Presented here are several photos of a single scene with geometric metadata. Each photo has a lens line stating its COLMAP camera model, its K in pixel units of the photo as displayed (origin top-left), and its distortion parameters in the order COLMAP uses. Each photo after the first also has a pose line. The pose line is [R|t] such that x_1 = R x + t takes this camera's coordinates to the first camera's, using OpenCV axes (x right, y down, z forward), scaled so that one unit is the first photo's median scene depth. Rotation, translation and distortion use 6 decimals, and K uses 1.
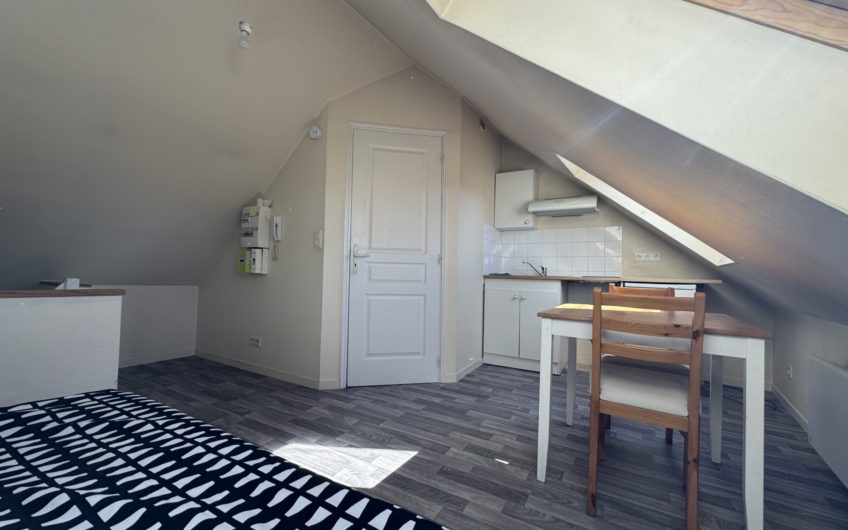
lens RADIAL K [[345.4, 0, 424.0], [0, 345.4, 265.0], [0, 0, 1]] dist [-0.000468, -0.000167]
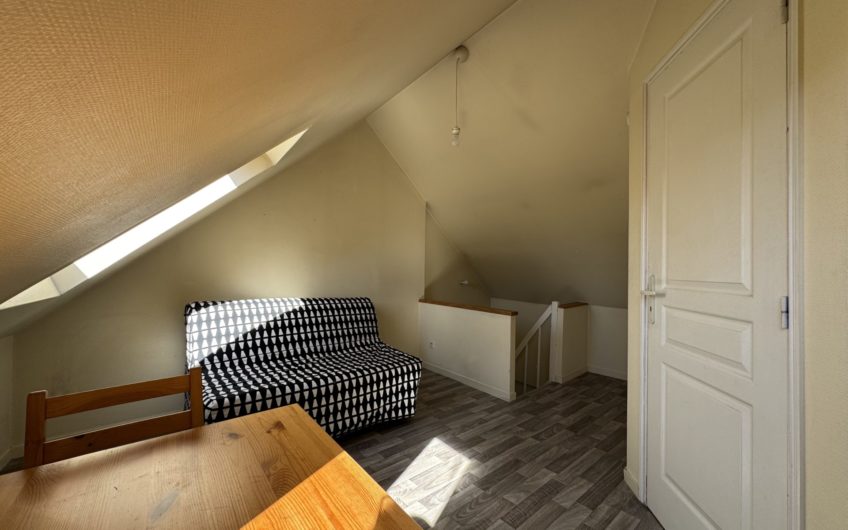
lens RADIAL K [[345.4, 0, 424.0], [0, 345.4, 265.0], [0, 0, 1]] dist [-0.000468, -0.000167]
pose [[-0.326413, -0.032346, -0.944674, 0.484300], [0.001794, 0.999391, -0.034839, -0.054578], [0.945226, -0.013067, -0.326156, 0.793022]]
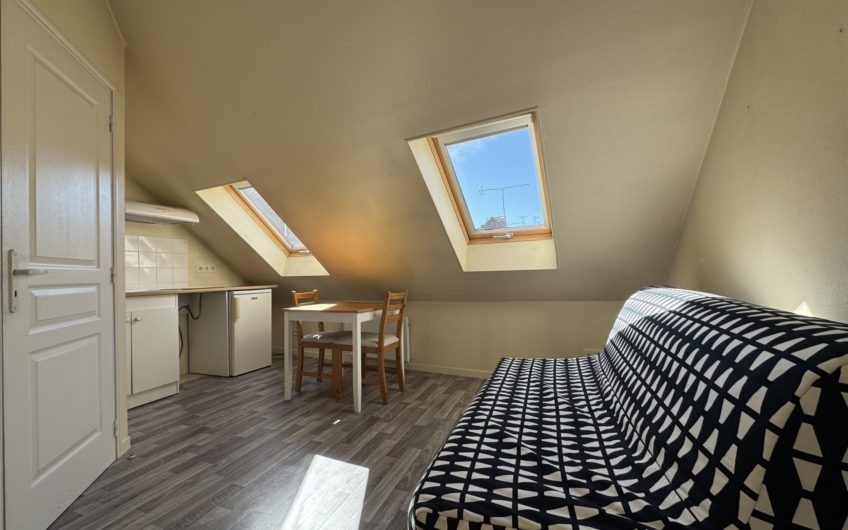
lens RADIAL K [[345.4, 0, 424.0], [0, 345.4, 265.0], [0, 0, 1]] dist [-0.000468, -0.000167]
pose [[-0.168745, 0.004868, 0.985648, -0.716764], [-0.001355, 0.999986, -0.005170, -0.034400], [-0.985659, -0.002208, -0.168736, 0.525995]]
